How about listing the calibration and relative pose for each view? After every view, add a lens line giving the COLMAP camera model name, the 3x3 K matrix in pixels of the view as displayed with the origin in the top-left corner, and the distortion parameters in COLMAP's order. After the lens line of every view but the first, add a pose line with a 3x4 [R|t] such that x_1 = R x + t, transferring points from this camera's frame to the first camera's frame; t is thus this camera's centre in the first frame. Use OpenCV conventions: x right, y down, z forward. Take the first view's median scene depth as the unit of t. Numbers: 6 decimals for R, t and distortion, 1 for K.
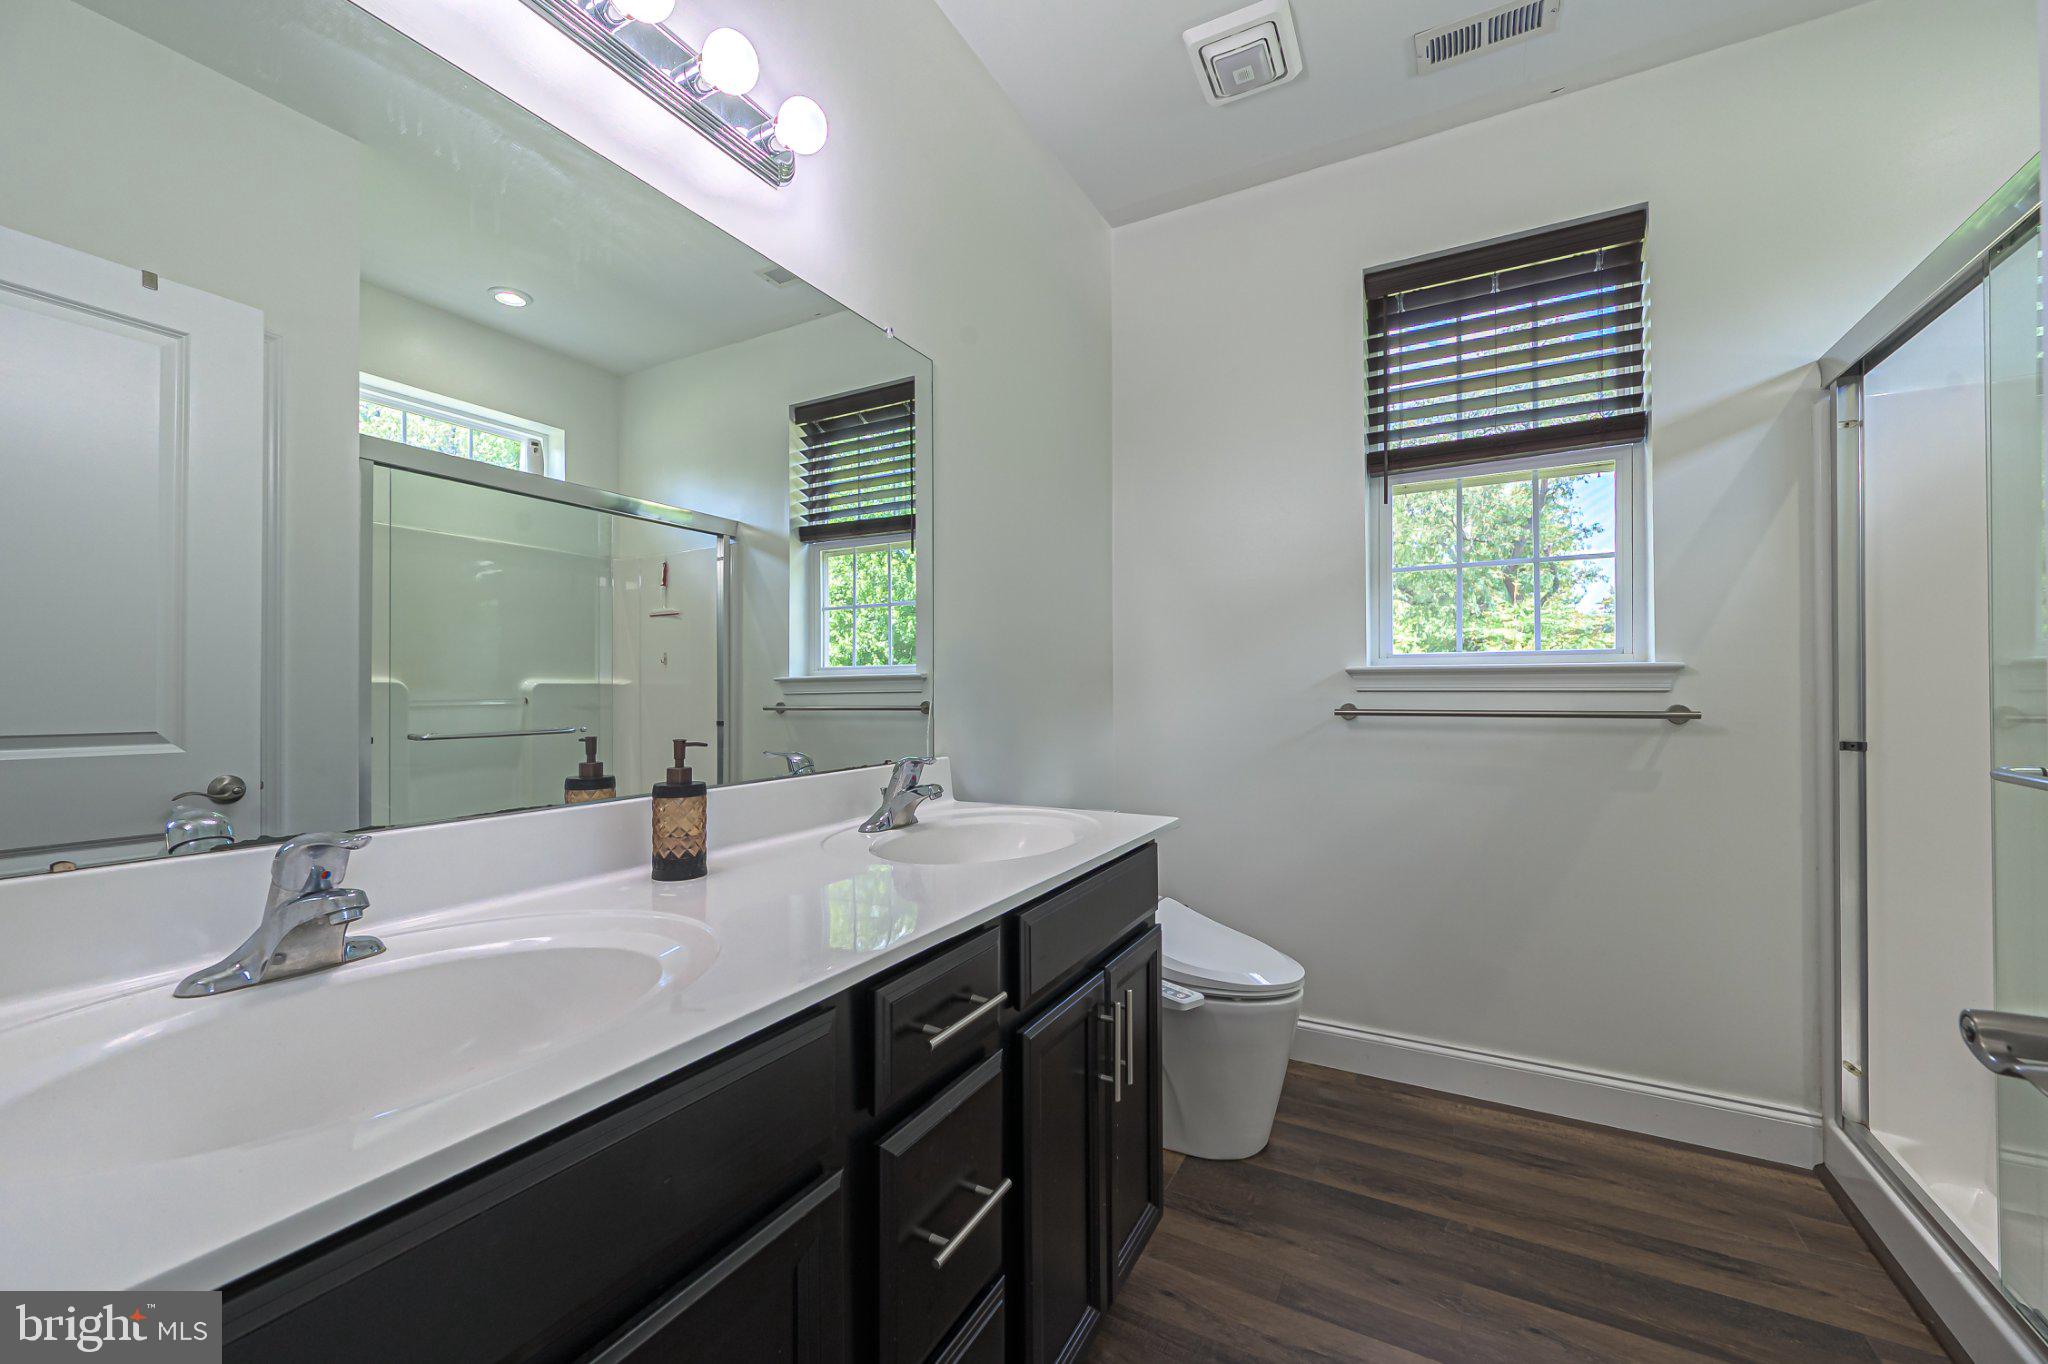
lens RADIAL K [[804.3, 0, 1020.8], [0, 804.3, 684.4], [0, 0, 1]] dist [-0.001562, -0.000154]
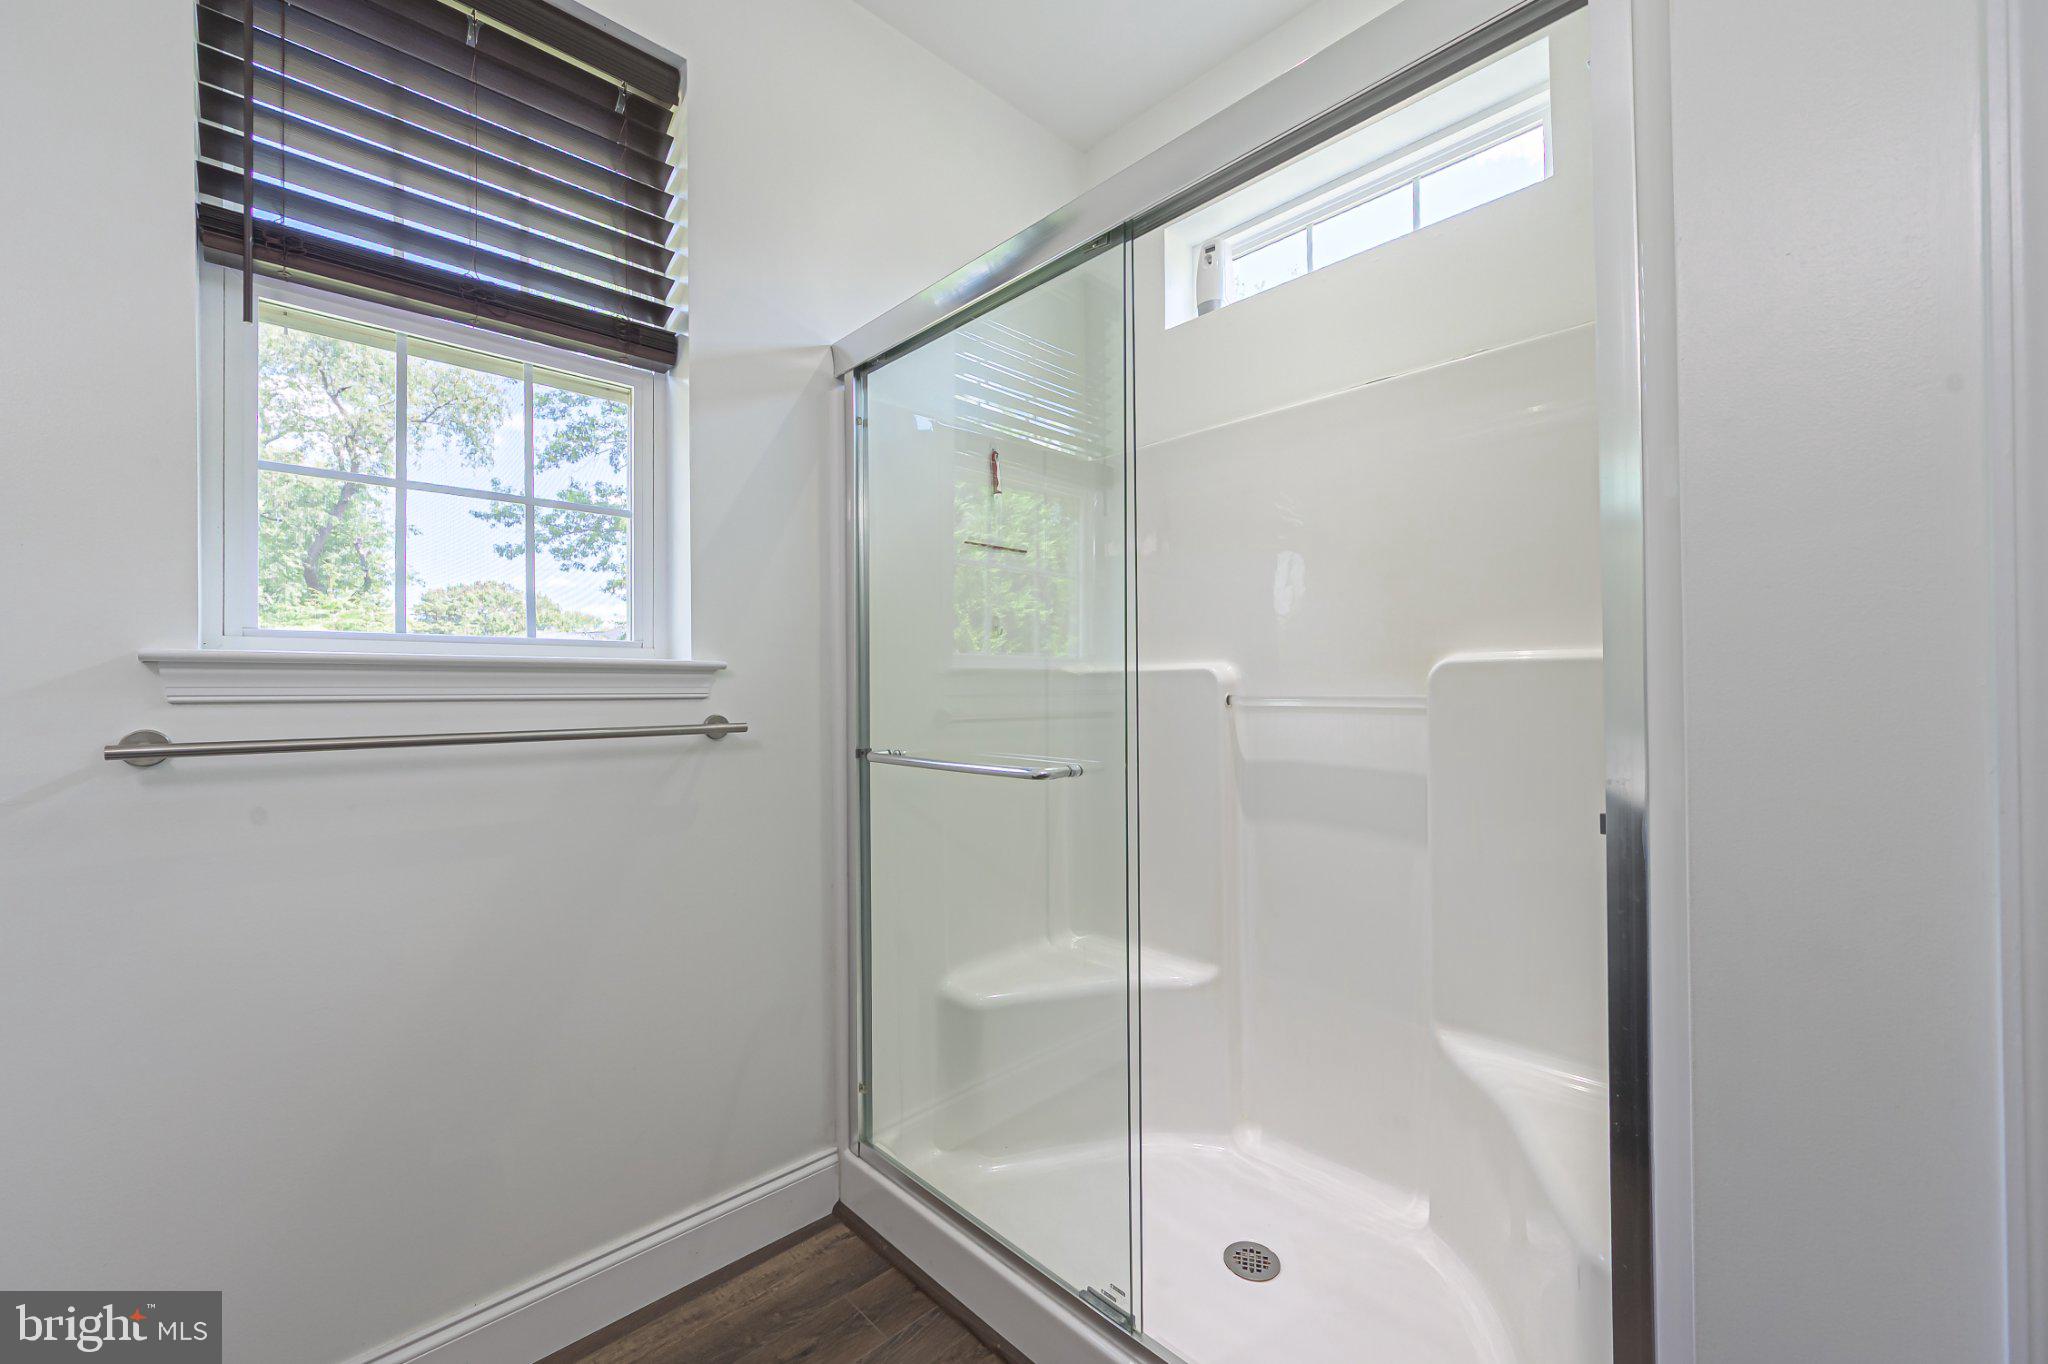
lens RADIAL K [[812.6, 0, 1029.0], [0, 812.6, 686.2], [0, 0, 1]] dist [-0.003568, -0.000280]
pose [[0.291739, 0.006463, 0.956476, 0.132348], [0.000322, 0.999976, -0.006855, 0.002529], [-0.956498, 0.002308, 0.291730, 0.435872]]
